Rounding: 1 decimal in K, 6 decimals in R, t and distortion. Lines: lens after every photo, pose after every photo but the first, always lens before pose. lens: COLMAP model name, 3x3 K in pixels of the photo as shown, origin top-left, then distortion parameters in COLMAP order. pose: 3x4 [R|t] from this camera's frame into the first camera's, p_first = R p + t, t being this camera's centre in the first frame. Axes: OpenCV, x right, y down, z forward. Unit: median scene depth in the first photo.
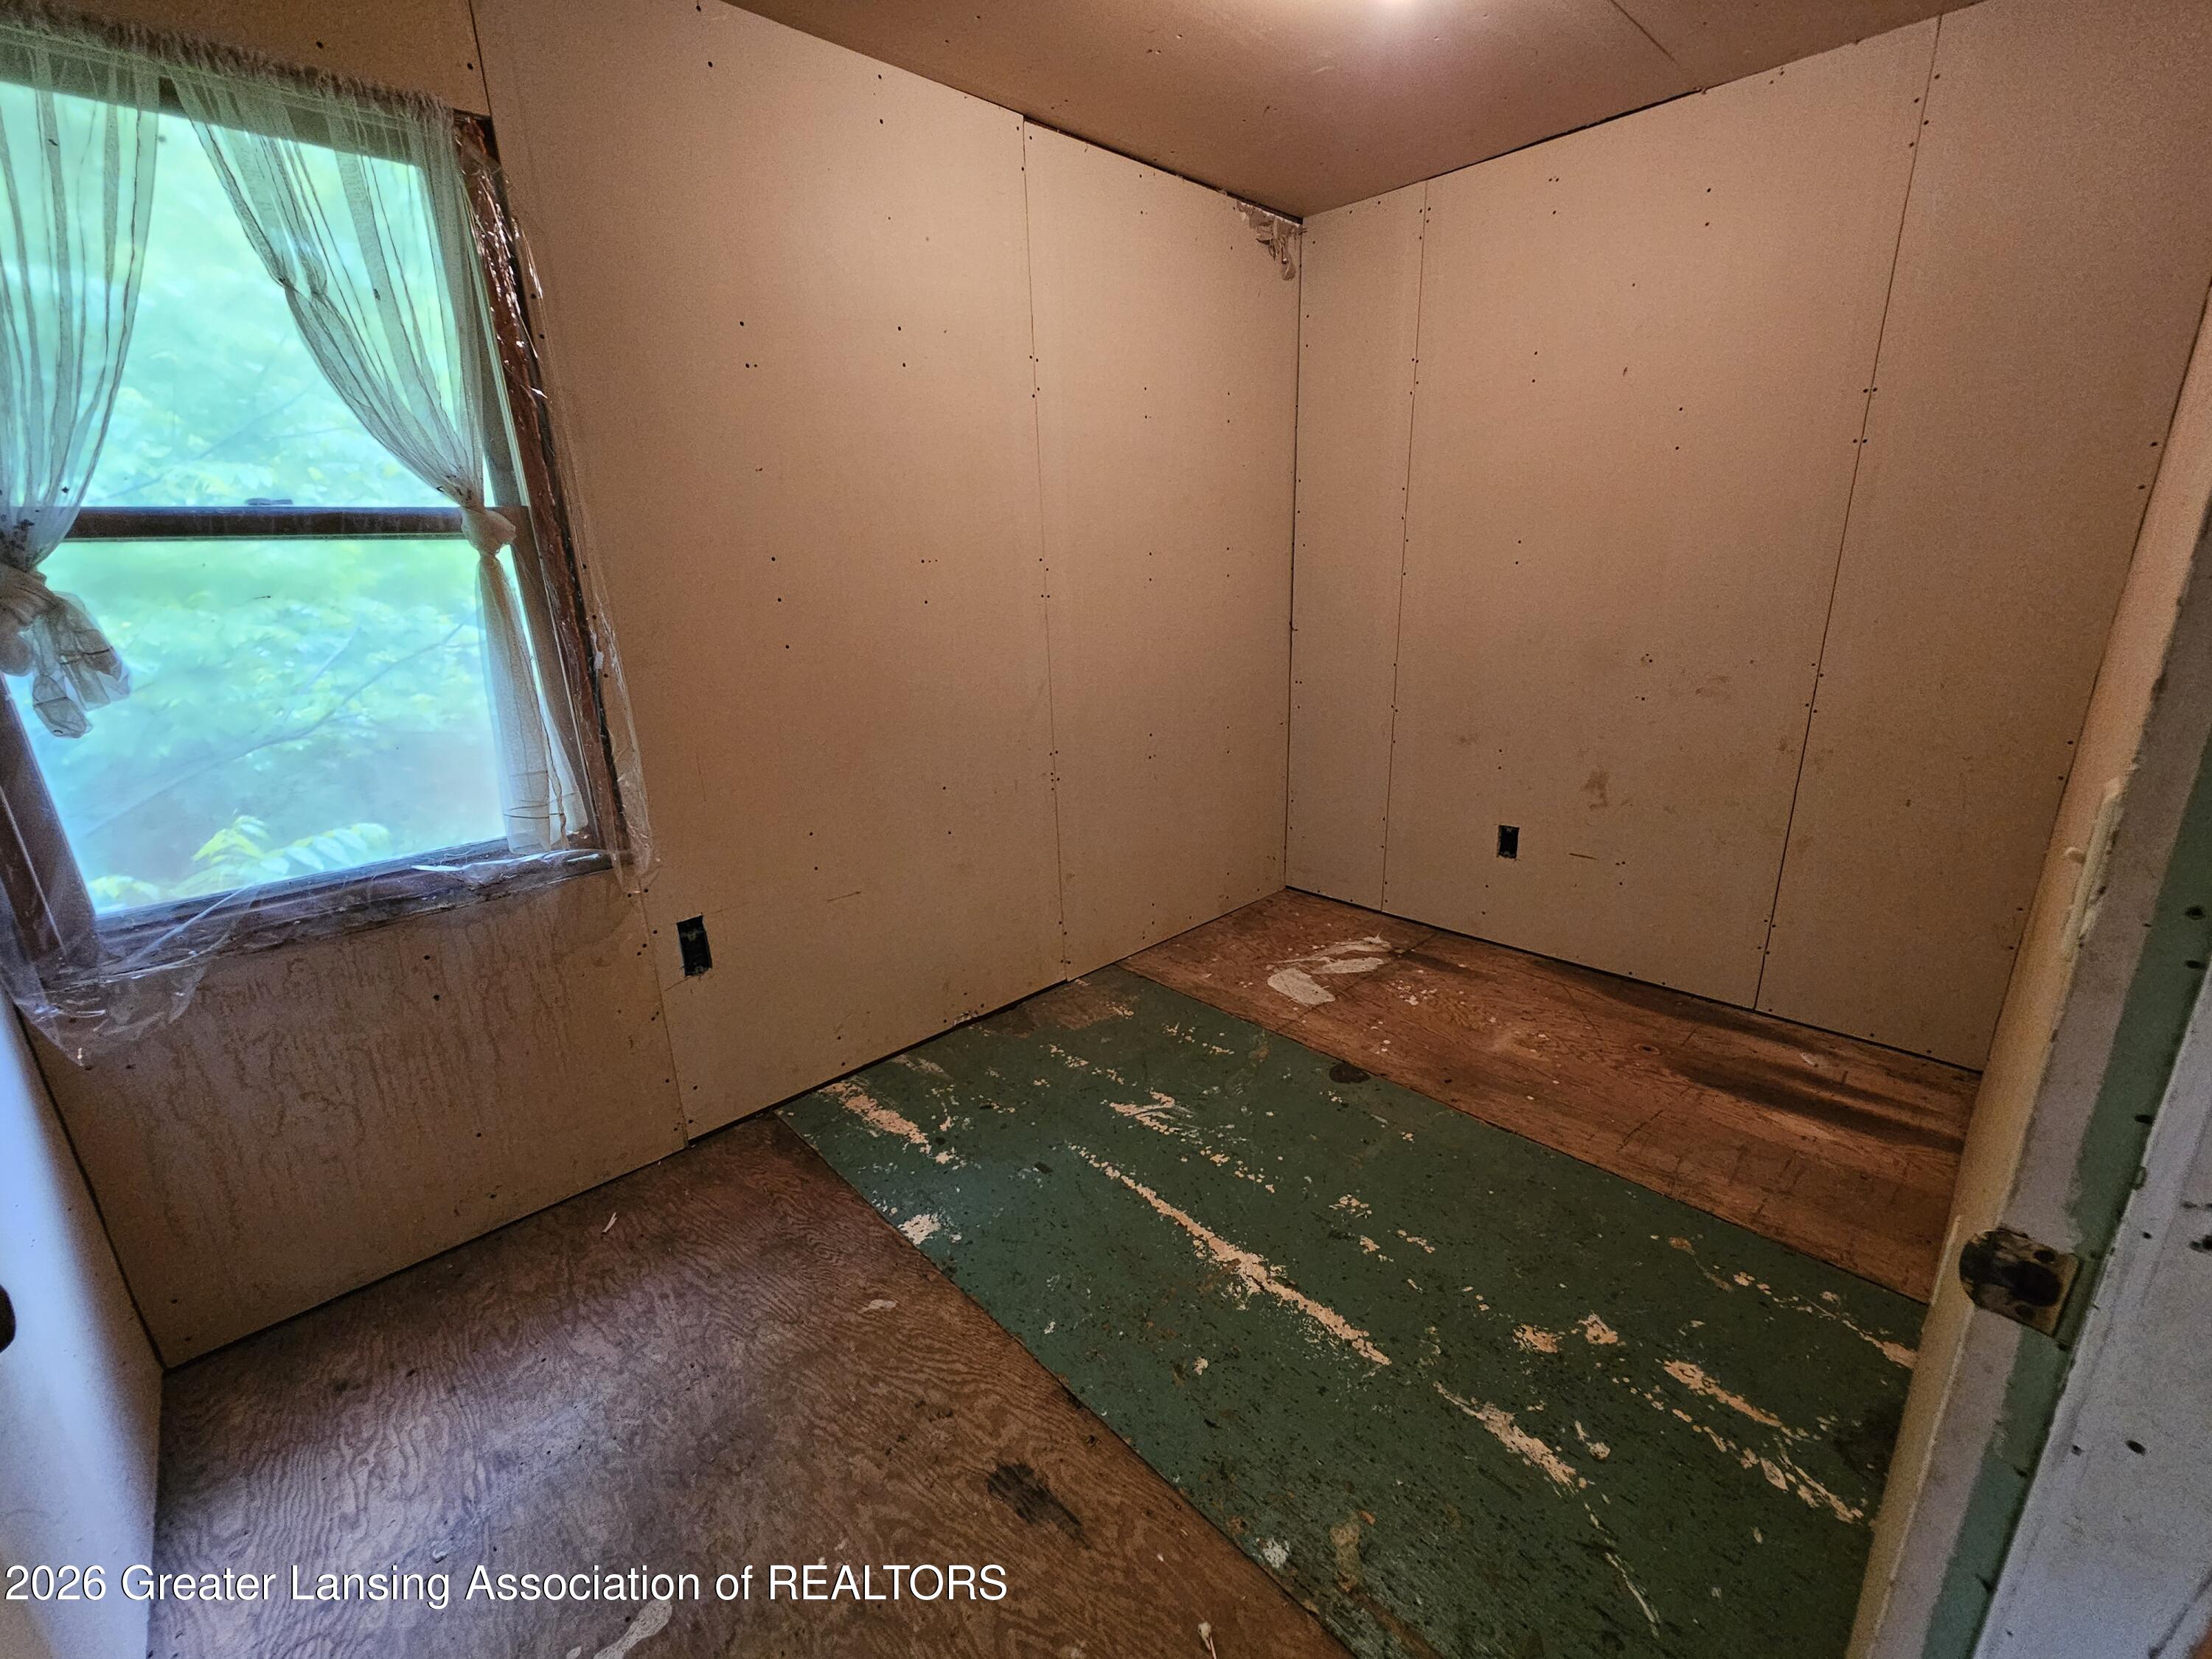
lens RADIAL K [[963.5, 0, 1111.2], [0, 963.5, 838.4], [0, 0, 1]] dist [0.001636, 0.000090]
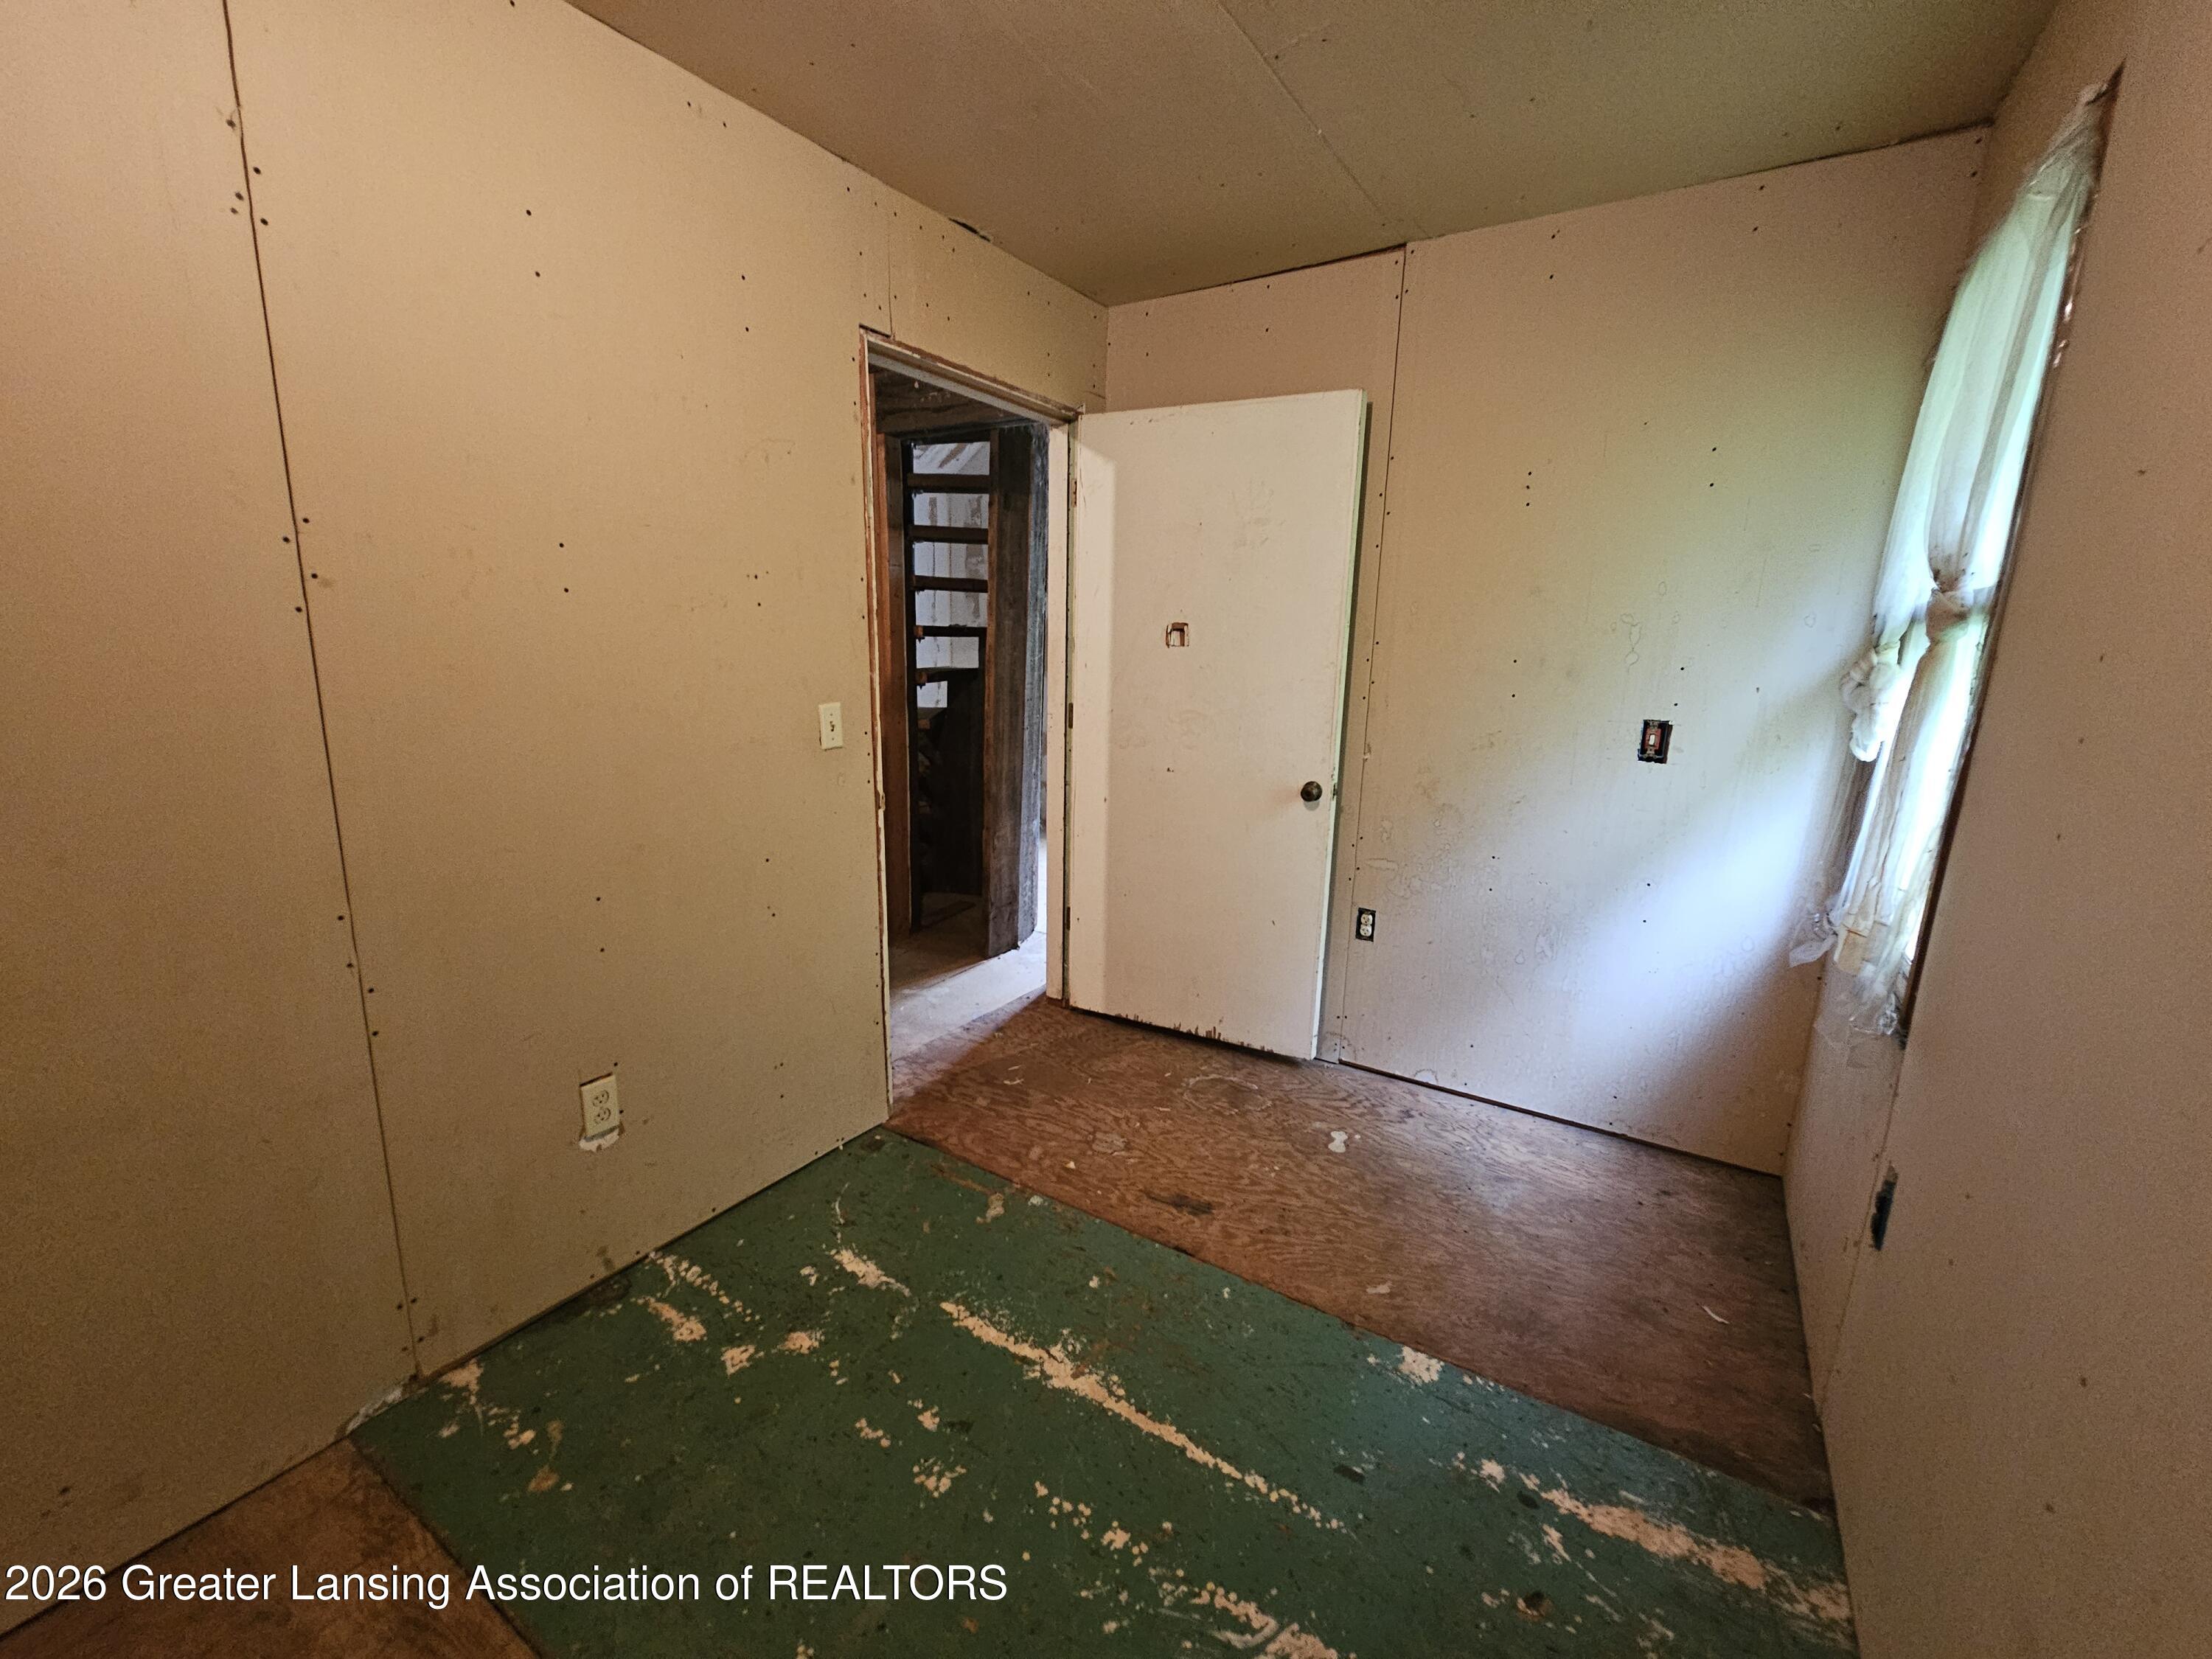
lens RADIAL K [[908.9, 0, 1102.9], [0, 908.9, 840.1], [0, 0, 1]] dist [-0.001990, 0.000124]
pose [[-0.973658, 0.061955, -0.219435, 0.270725], [-0.054288, 0.871713, 0.487001, -0.463929], [0.221456, 0.486085, -0.845387, 1.525068]]
